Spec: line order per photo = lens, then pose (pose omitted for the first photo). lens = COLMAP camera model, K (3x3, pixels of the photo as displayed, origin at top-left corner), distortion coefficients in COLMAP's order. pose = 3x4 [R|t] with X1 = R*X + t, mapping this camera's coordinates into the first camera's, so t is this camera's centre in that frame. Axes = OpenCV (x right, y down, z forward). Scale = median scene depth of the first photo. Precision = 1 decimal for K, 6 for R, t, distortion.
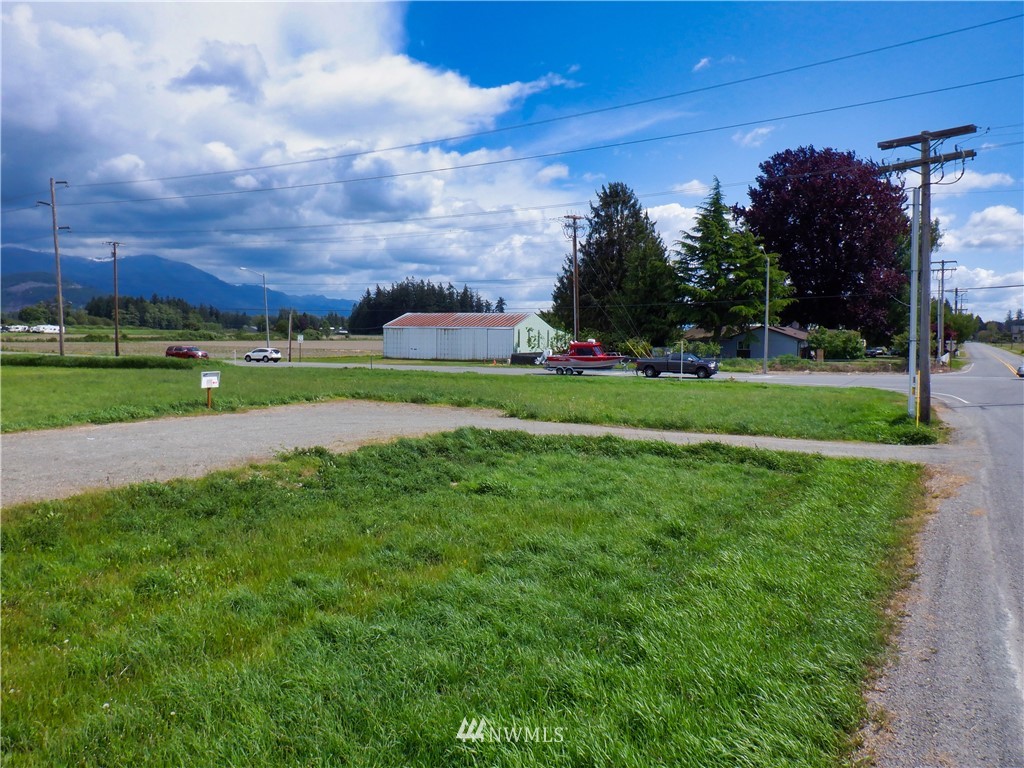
lens RADIAL K [[864.0, 0, 532.9], [0, 864.0, 417.4], [0, 0, 1]] dist [0.010758, -0.005745]
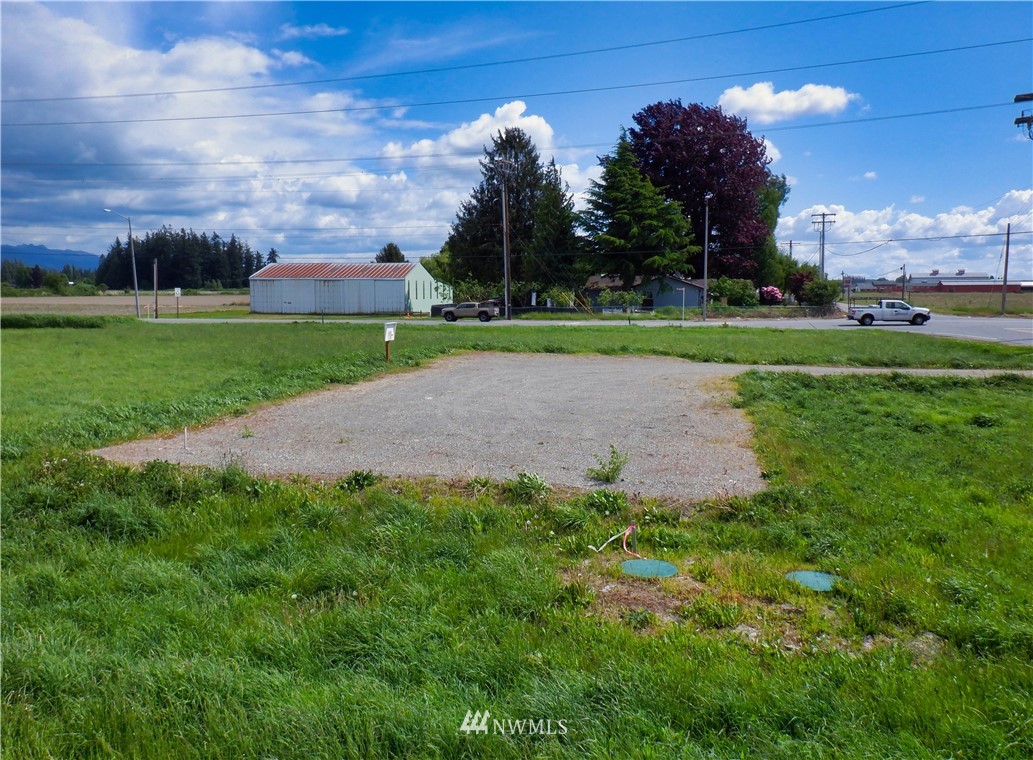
lens RADIAL K [[893.3, 0, 516.2], [0, 893.3, 402.7], [0, 0, 1]] dist [0.003526, 0.005189]
pose [[0.958787, -0.043015, 0.280853, -0.183441], [0.034508, 0.998786, 0.035165, 0.000530], [-0.282024, -0.024024, 0.959106, 0.036980]]
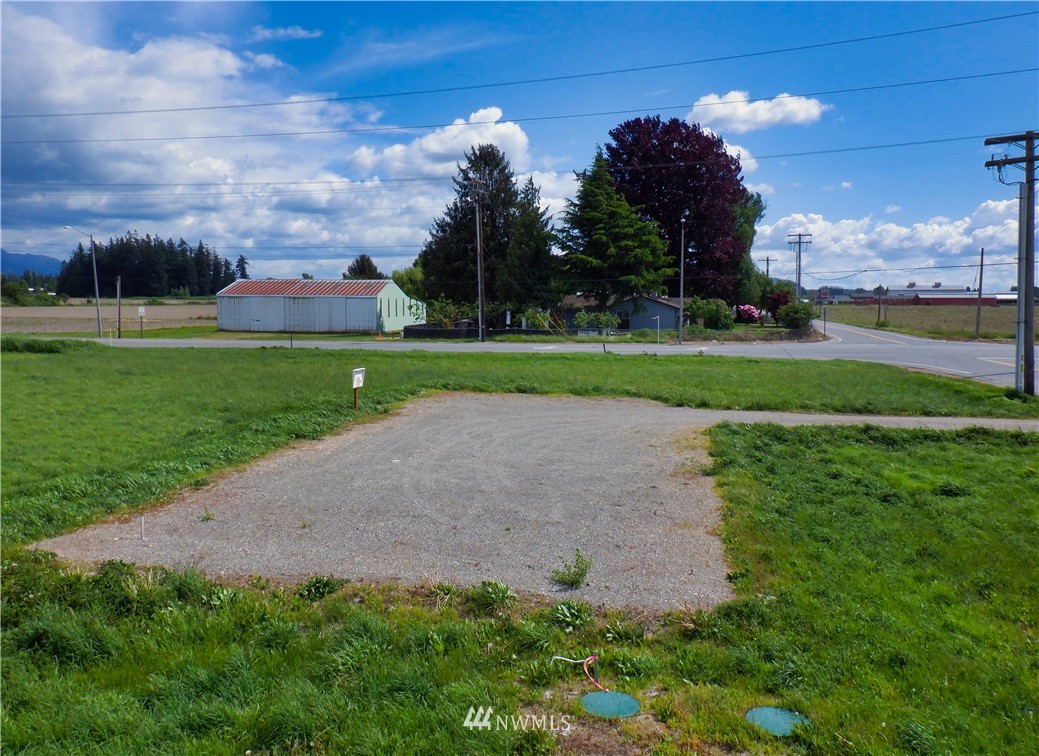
lens RADIAL K [[911.4, 0, 521.5], [0, 911.4, 385.8], [0, 0, 1]] dist [0.013645, -0.017611]
pose [[0.949247, -0.032210, 0.312877, -0.181752], [0.030538, 0.999481, 0.010244, -0.014097], [-0.313045, -0.000169, 0.949738, 0.035092]]
